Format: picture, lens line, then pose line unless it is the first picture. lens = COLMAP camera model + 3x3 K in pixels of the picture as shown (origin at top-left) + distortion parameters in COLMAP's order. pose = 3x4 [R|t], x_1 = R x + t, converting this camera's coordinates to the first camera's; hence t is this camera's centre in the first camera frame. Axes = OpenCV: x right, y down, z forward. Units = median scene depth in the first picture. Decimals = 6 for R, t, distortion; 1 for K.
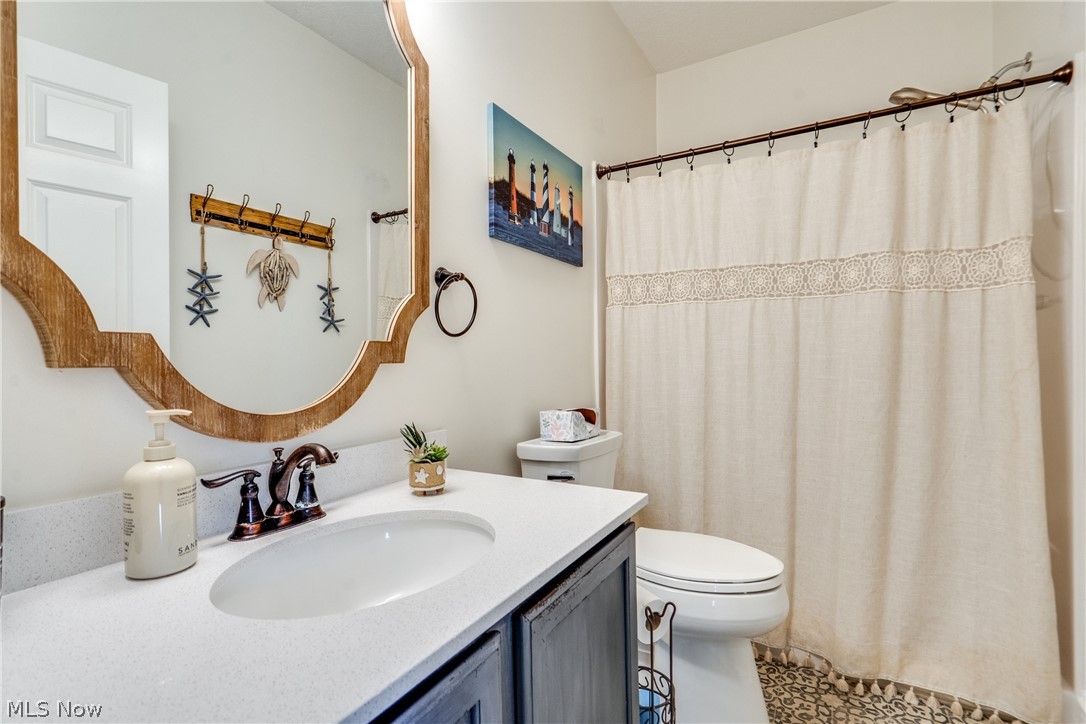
lens RADIAL K [[493.5, 0, 546.9], [0, 493.5, 359.4], [0, 0, 1]] dist [-0.009794, 0.000177]
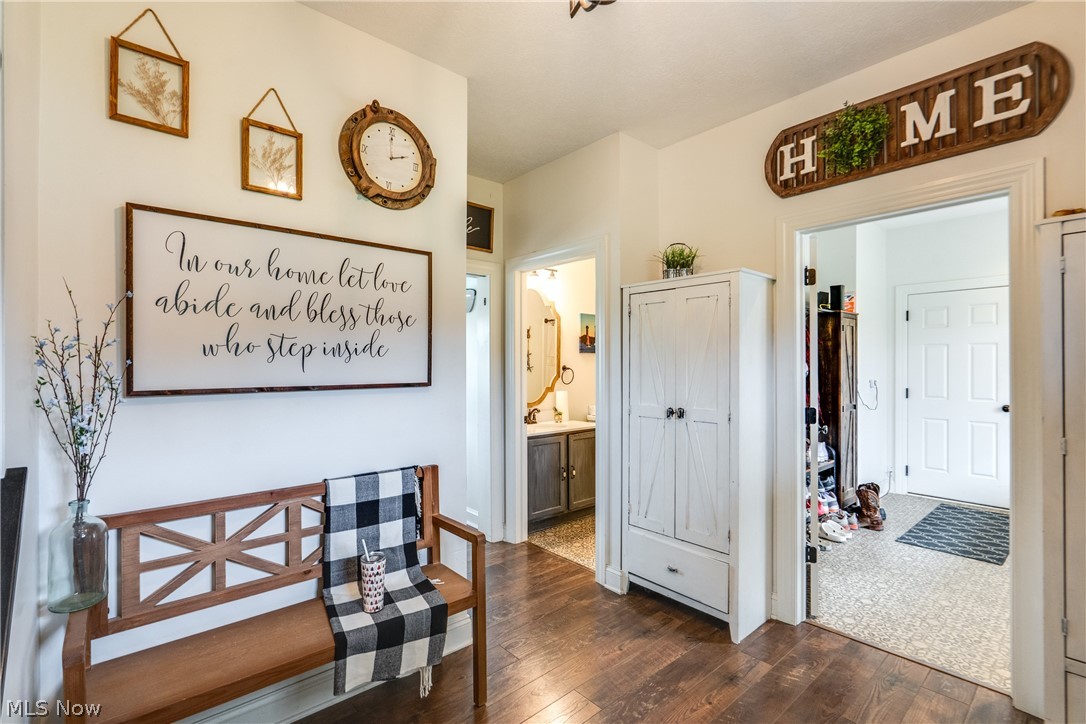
lens RADIAL K [[493.5, 0, 541.7], [0, 493.5, 359.1], [0, 0, 1]] dist [-0.009794, 0.000177]
pose [[0.944934, 0.013876, -0.326965, 0.900961], [-0.012942, 0.999904, 0.005035, -0.267368], [0.327004, -0.000526, 0.945023, -2.749274]]
